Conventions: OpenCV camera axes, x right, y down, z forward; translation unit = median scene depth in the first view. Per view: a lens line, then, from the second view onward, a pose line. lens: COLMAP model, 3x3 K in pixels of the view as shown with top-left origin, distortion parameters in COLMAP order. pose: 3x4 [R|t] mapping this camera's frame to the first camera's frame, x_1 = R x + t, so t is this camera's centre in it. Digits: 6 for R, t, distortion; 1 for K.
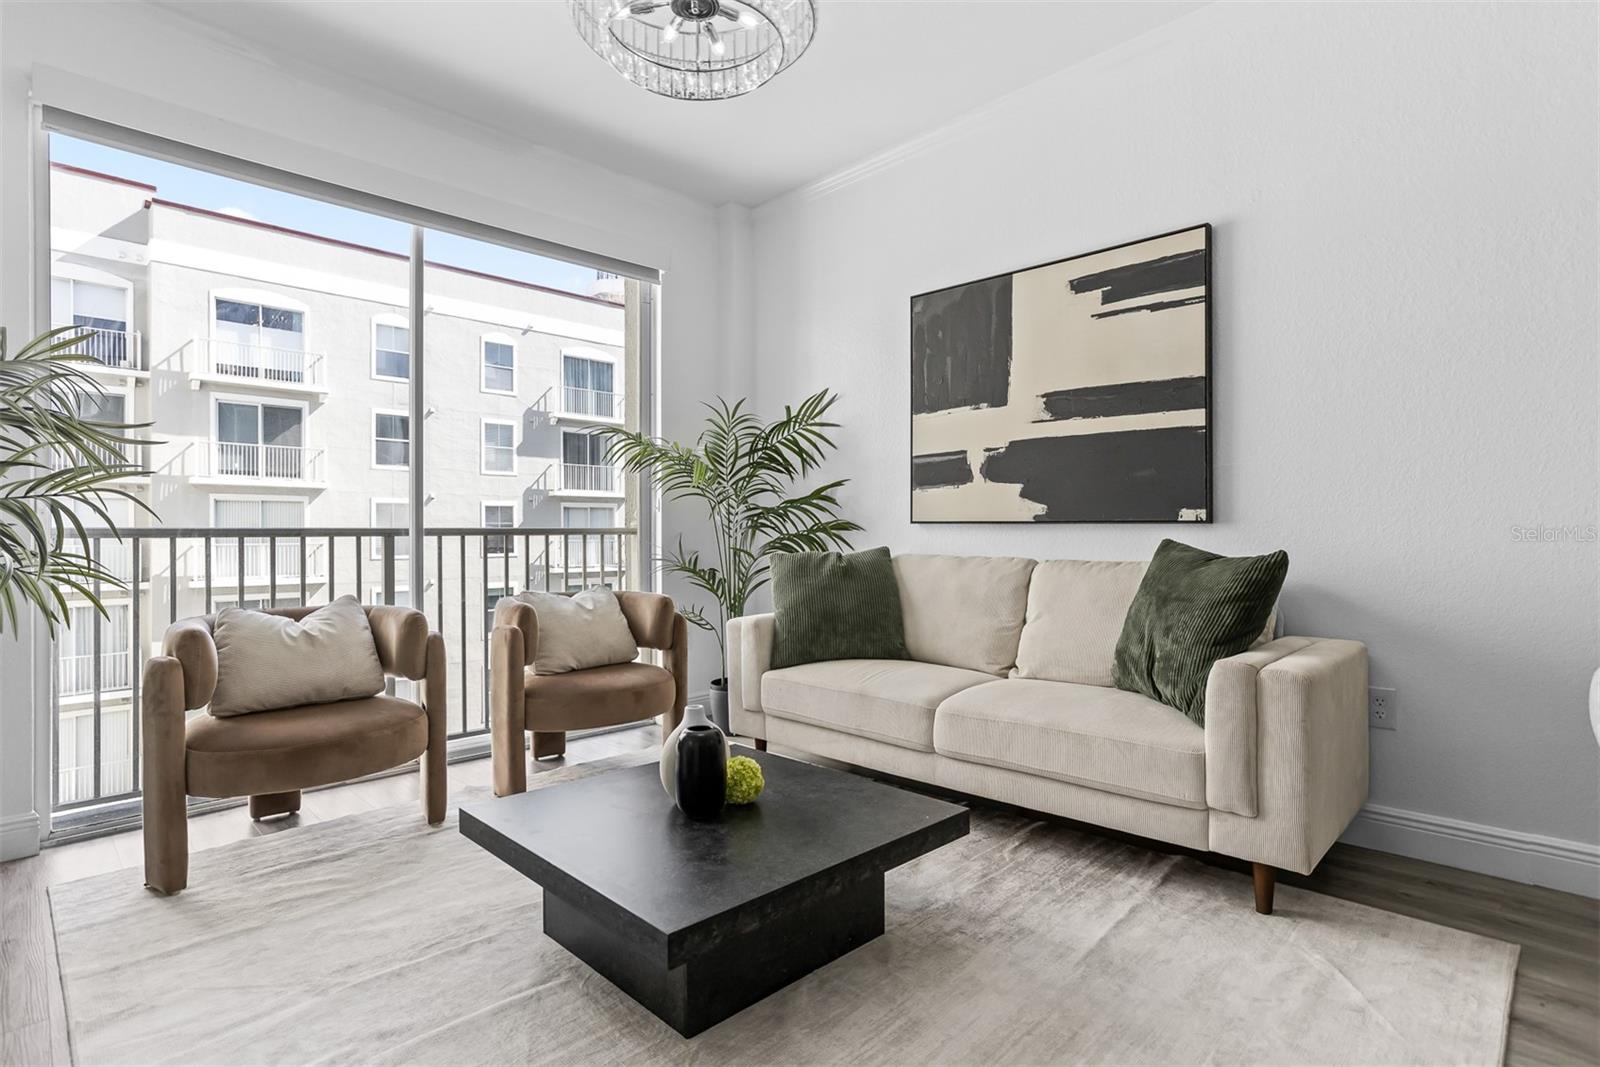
lens RADIAL K [[800.1, 0, 791.2], [0, 800.1, 536.4], [0, 0, 1]] dist [-0.025802, 0.019268]
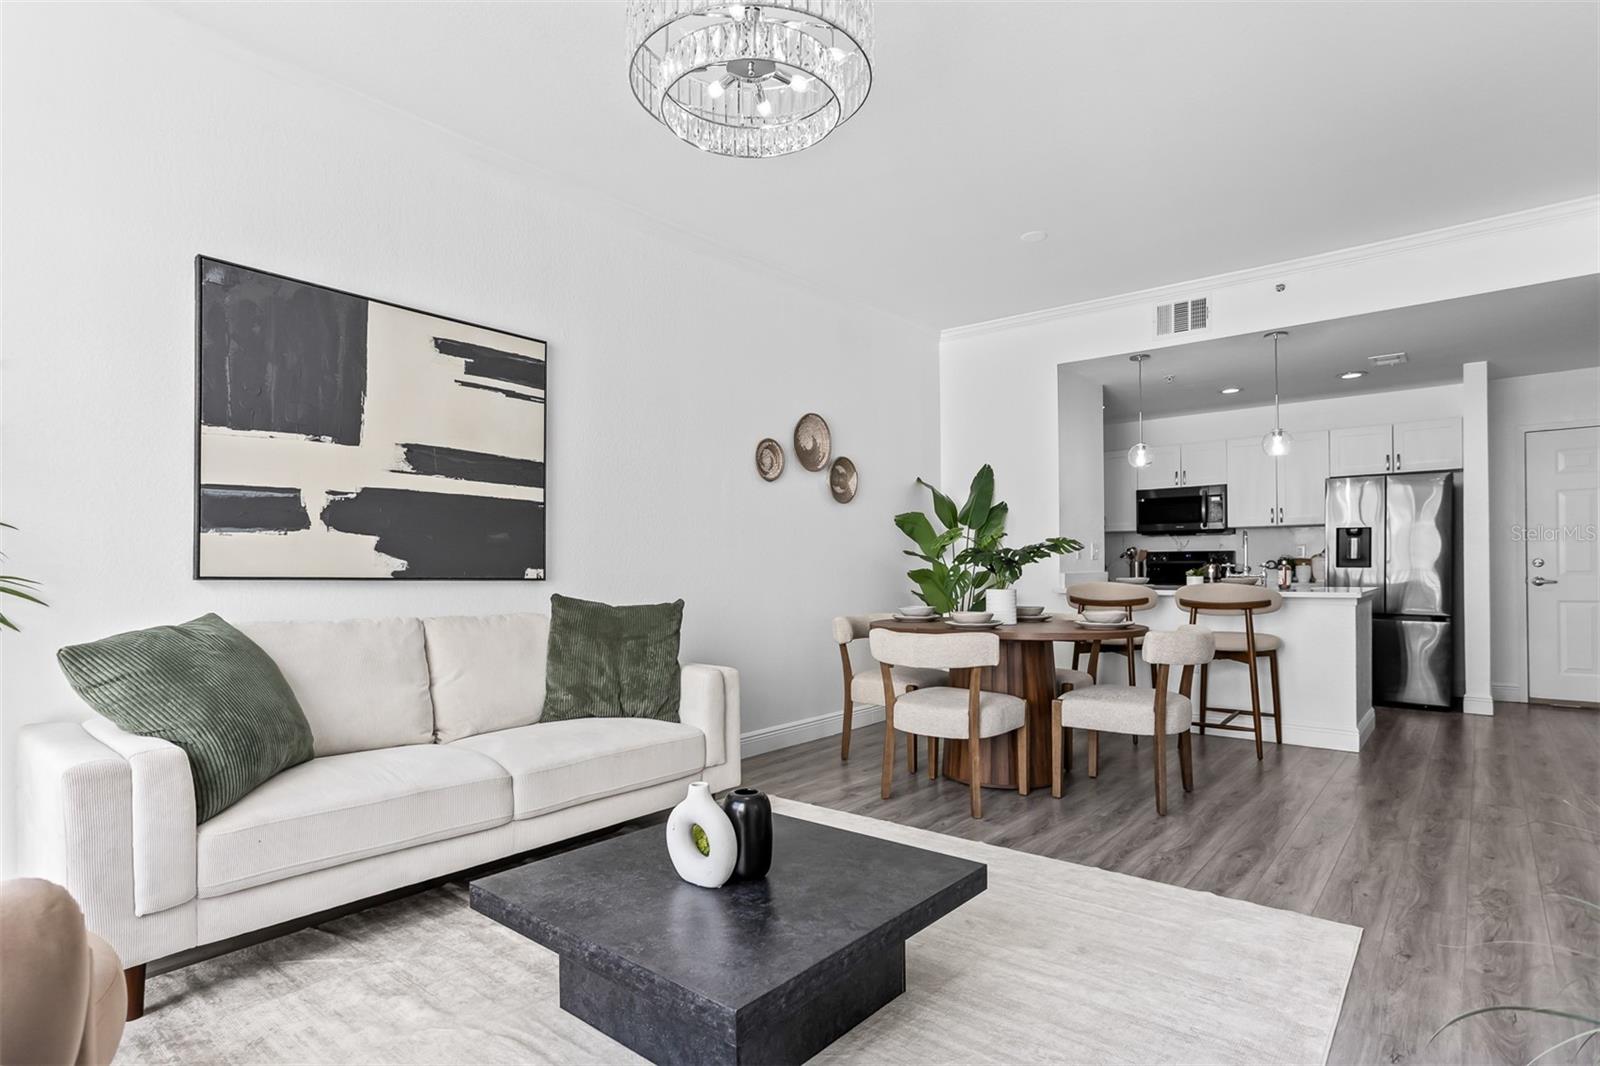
lens RADIAL K [[824.3, 0, 802.9], [0, 824.3, 567.7], [0, 0, 1]] dist [-0.043441, 0.032332]
pose [[-0.100170, 0.008336, 0.994935, -0.805659], [0.005386, 0.999955, -0.007836, -0.024491], [-0.994956, 0.004574, -0.100211, 0.726864]]
